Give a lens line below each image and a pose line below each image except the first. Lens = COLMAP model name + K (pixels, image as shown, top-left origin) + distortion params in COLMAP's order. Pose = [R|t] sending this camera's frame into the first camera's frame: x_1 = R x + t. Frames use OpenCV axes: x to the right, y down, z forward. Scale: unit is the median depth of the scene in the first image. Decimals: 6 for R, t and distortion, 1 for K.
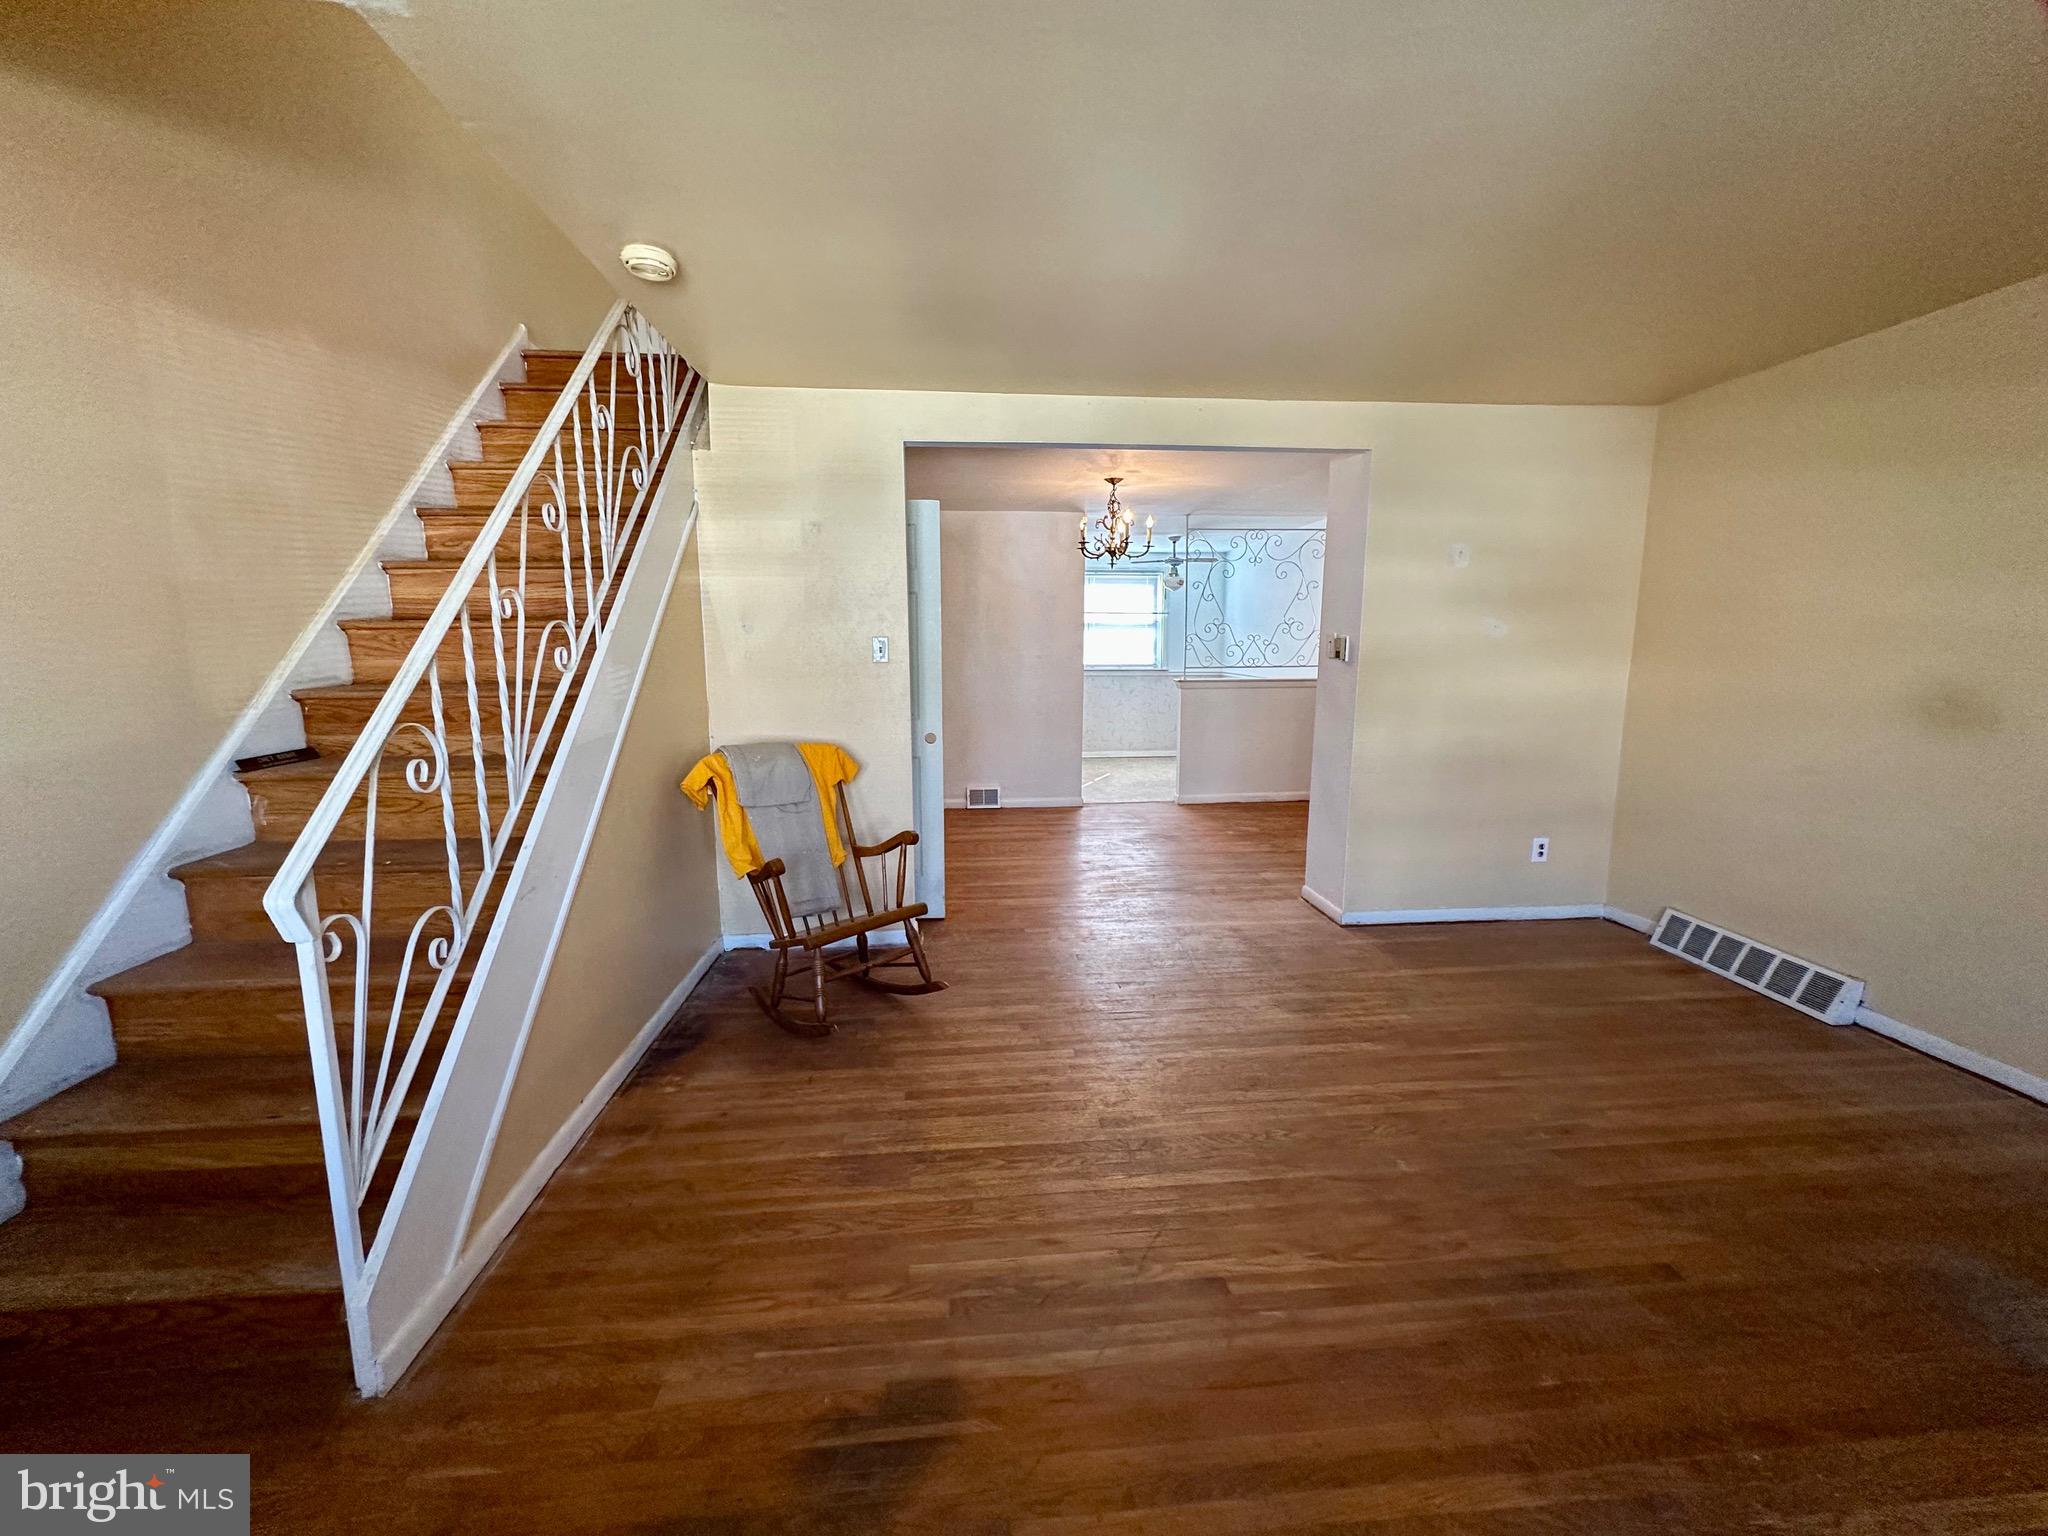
lens RADIAL K [[813.1, 0, 1016.5], [0, 813.1, 770.8], [0, 0, 1]] dist [0.000136, -0.000079]
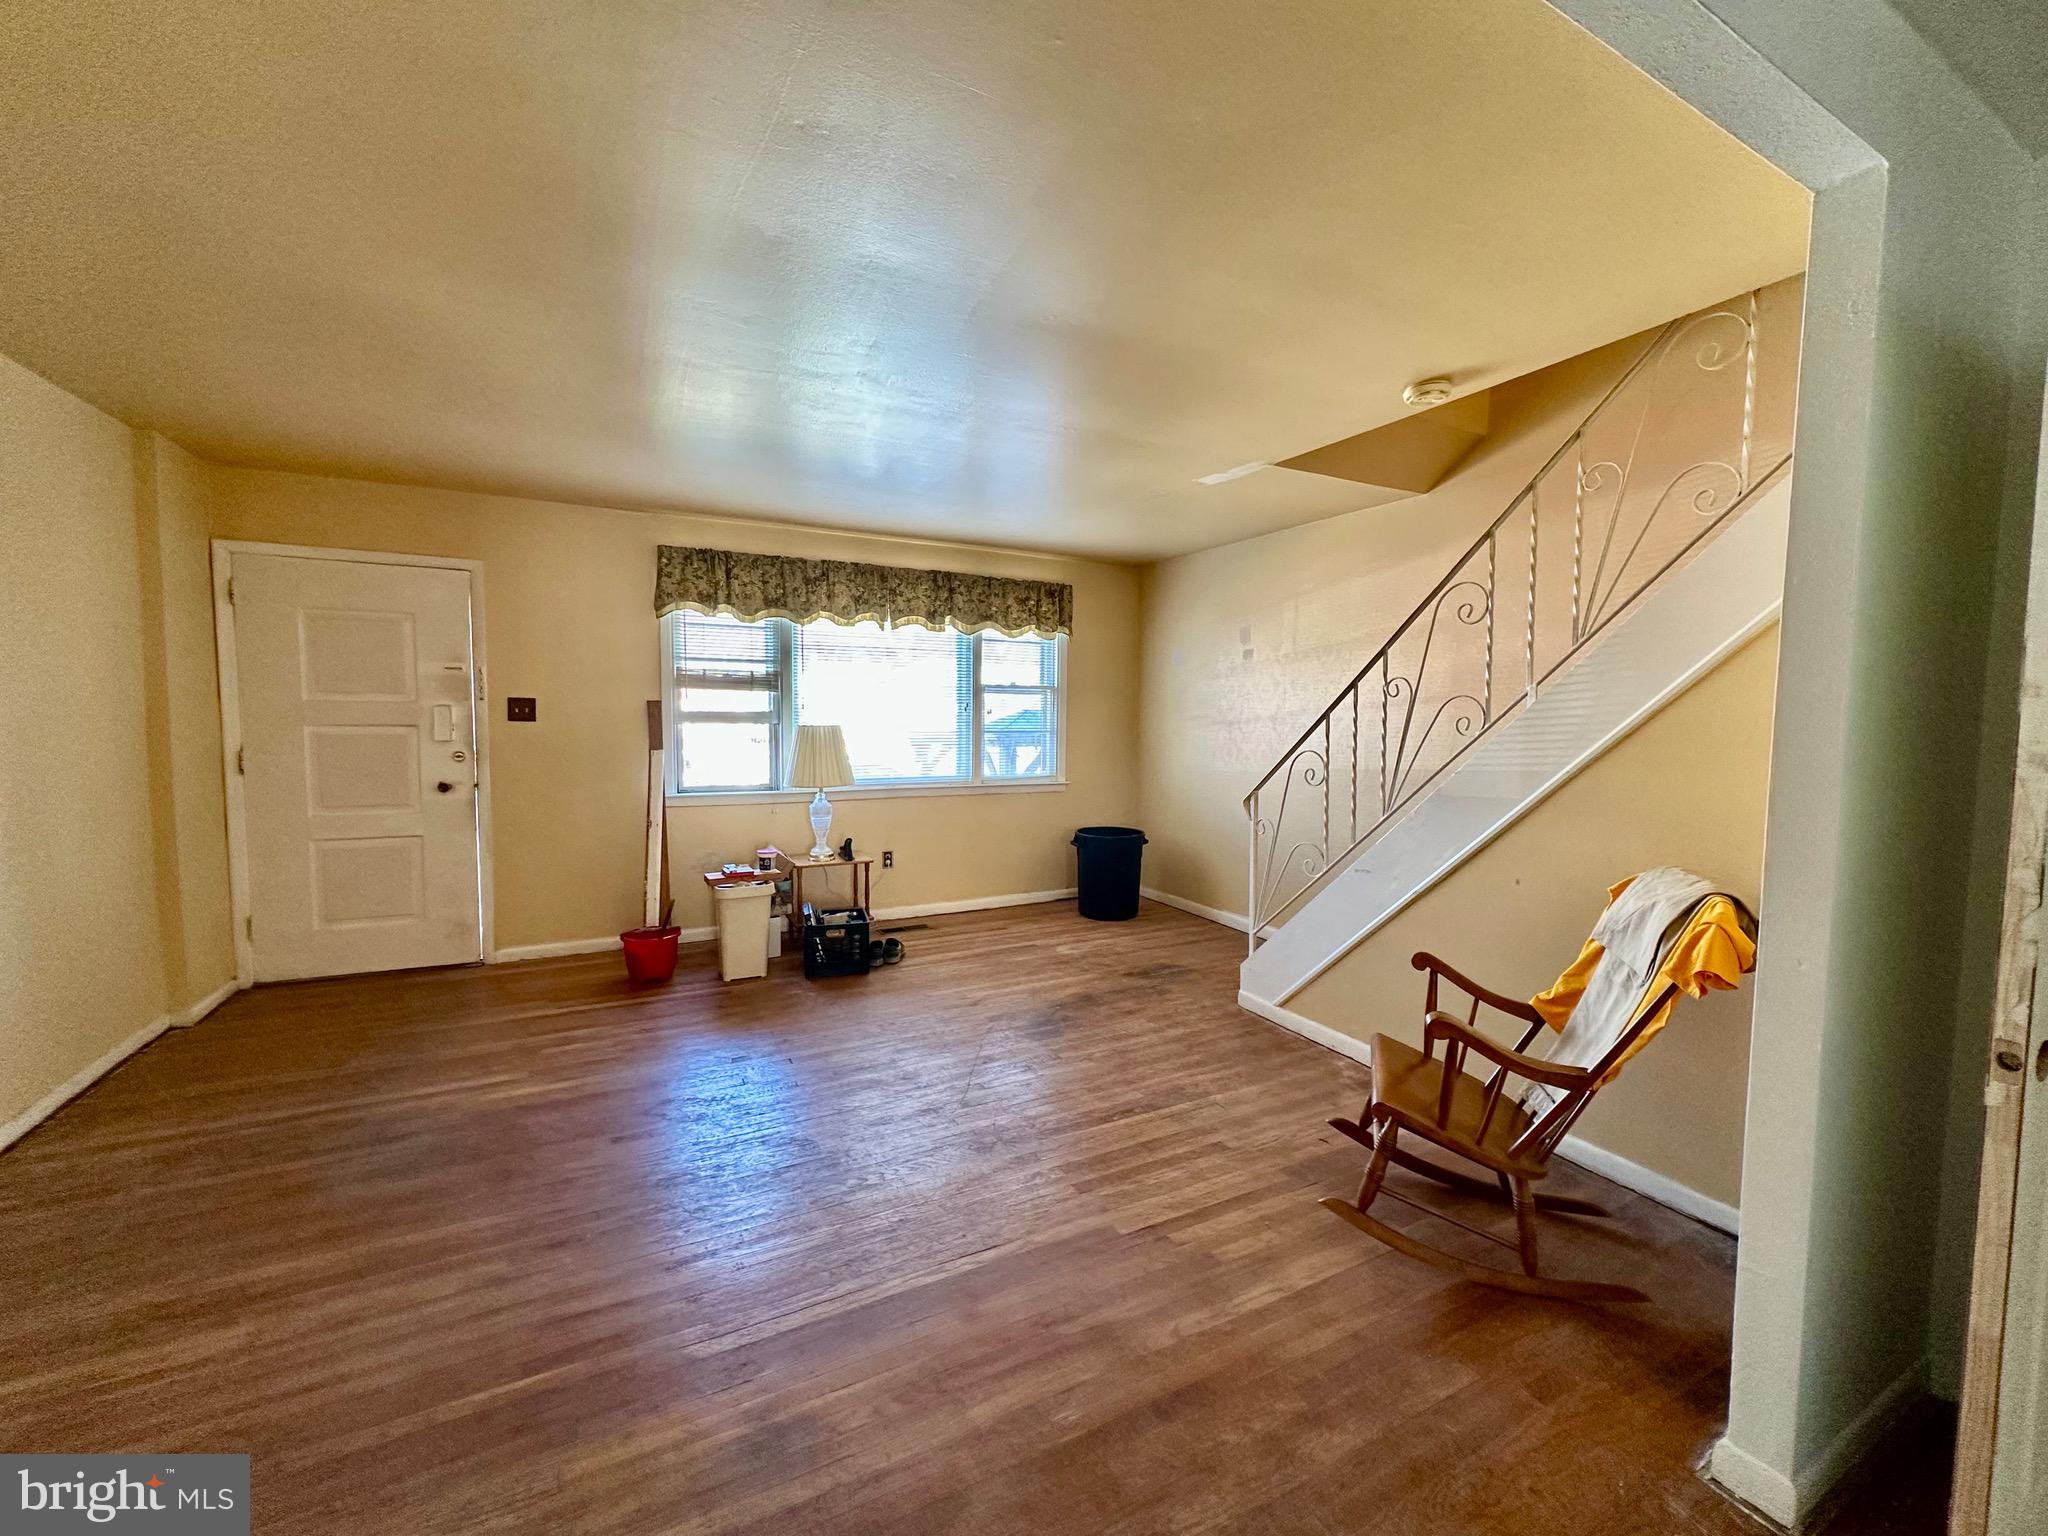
lens RADIAL K [[813.1, 0, 1025.7], [0, 813.1, 769.0], [0, 0, 1]] dist [0.000136, -0.000079]
pose [[-0.921150, 0.016347, -0.388865, 0.417242], [-0.068987, 0.976440, 0.204464, -0.220894], [0.383046, 0.215169, -0.898320, 1.470325]]
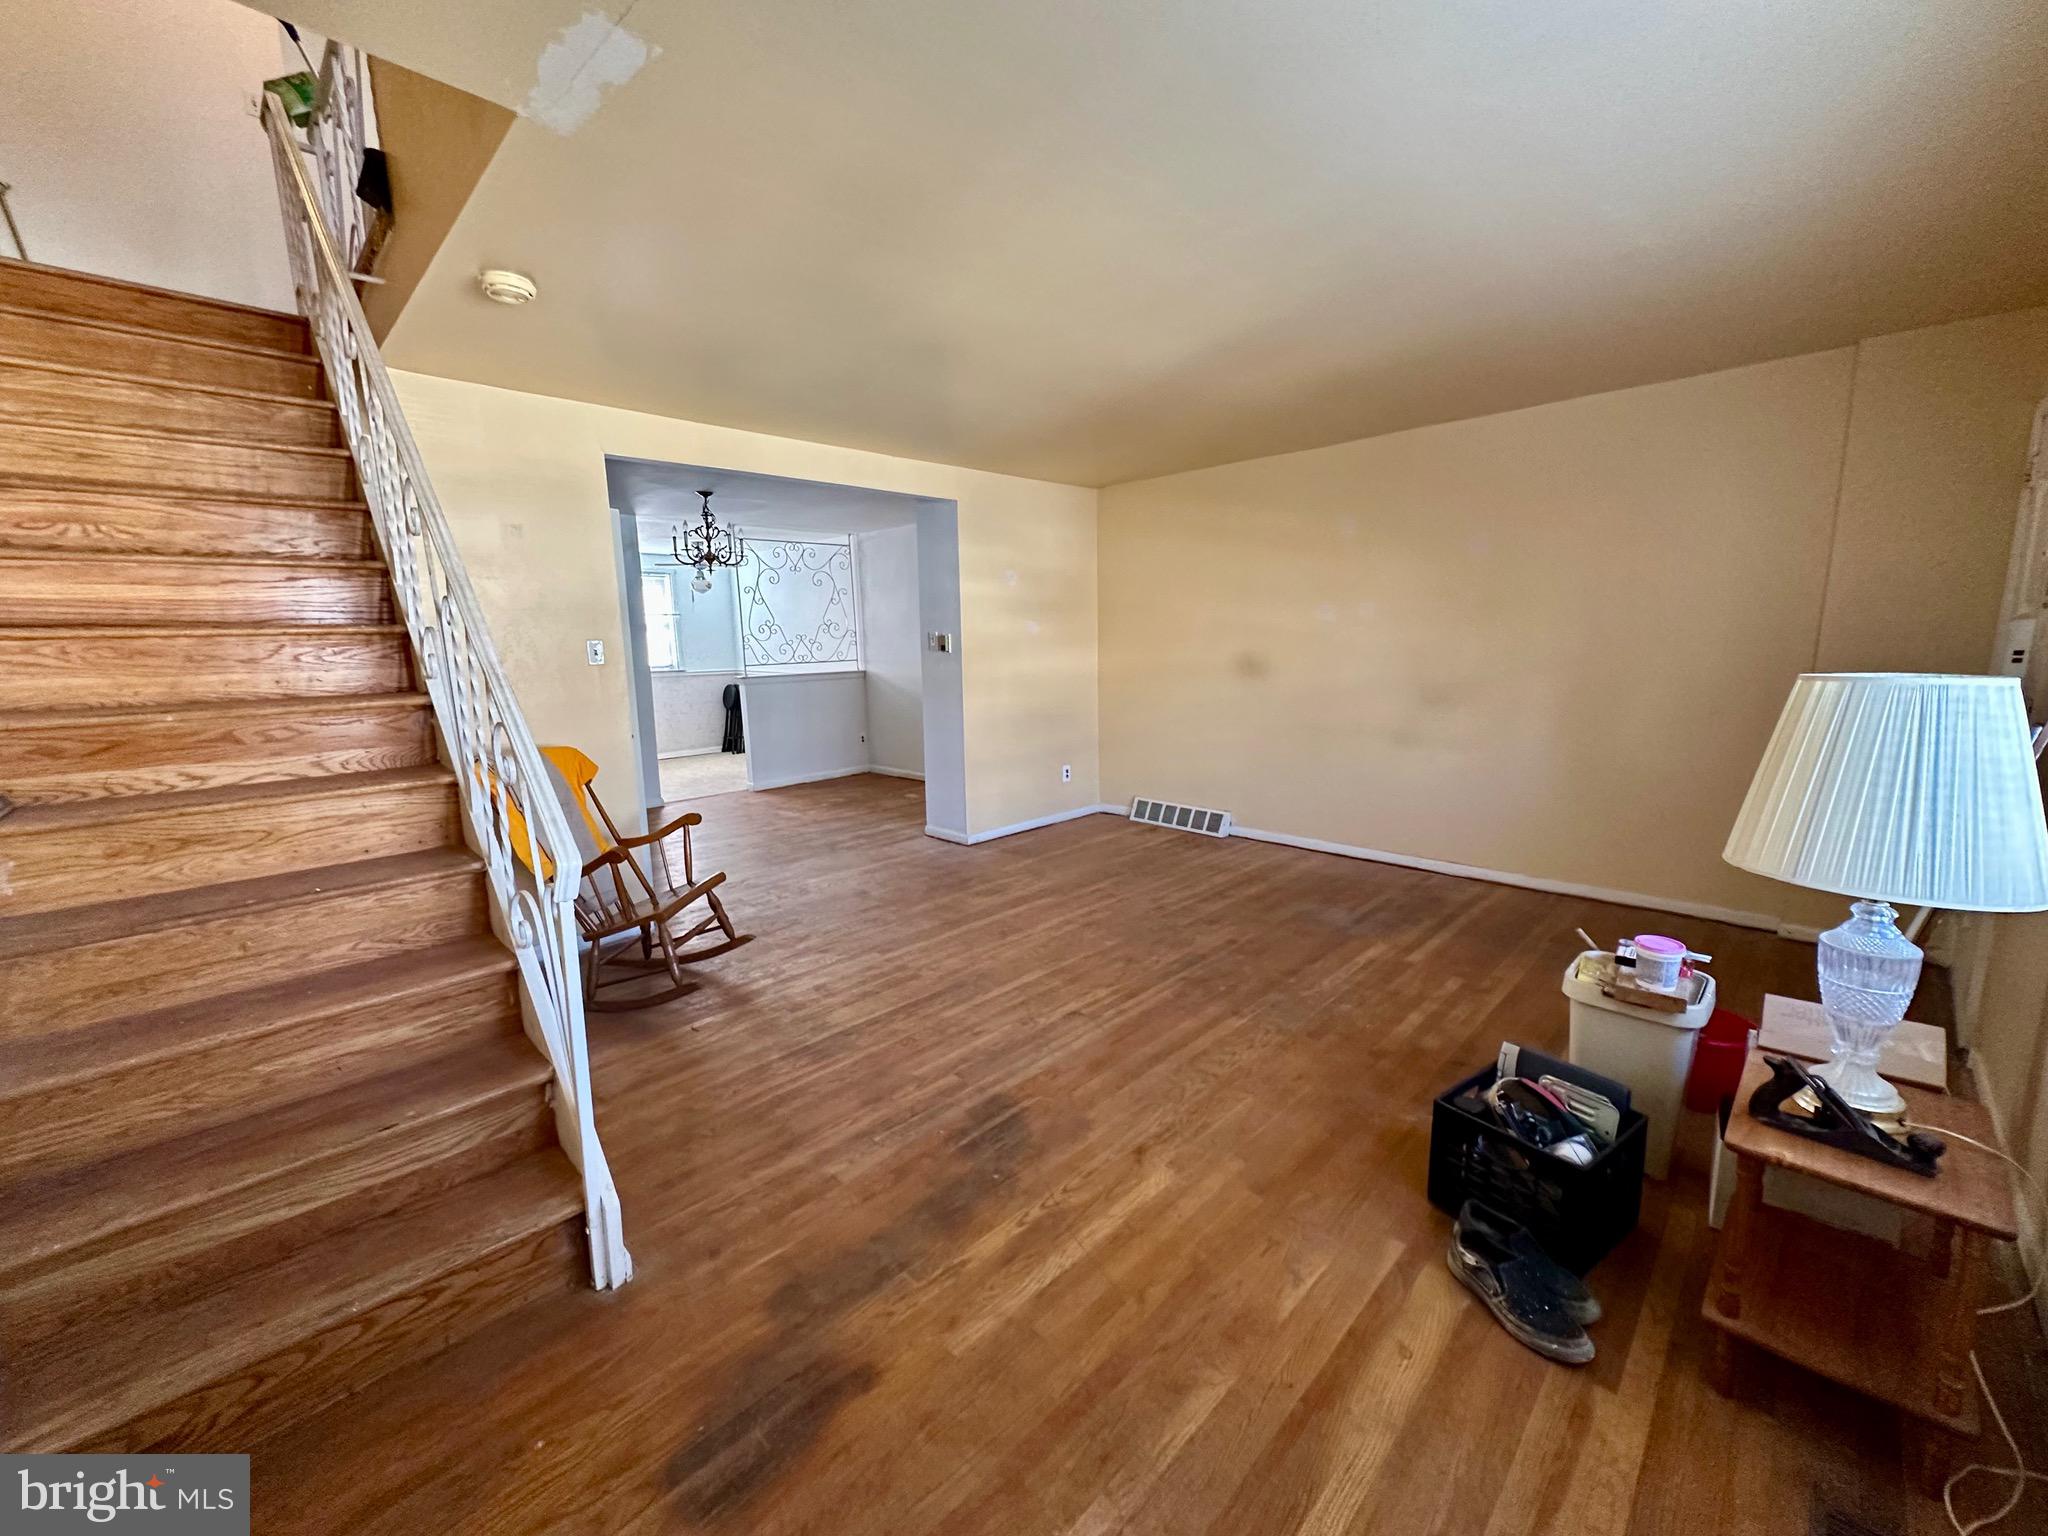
lens RADIAL K [[813.1, 0, 1024.8], [0, 813.1, 766.4], [0, 0, 1]] dist [0.000136, -0.000079]
pose [[0.762720, -0.115445, 0.636341, -0.514075], [0.119134, 0.992181, 0.037207, 0.024906], [-0.635661, 0.047431, 0.770510, -0.161172]]
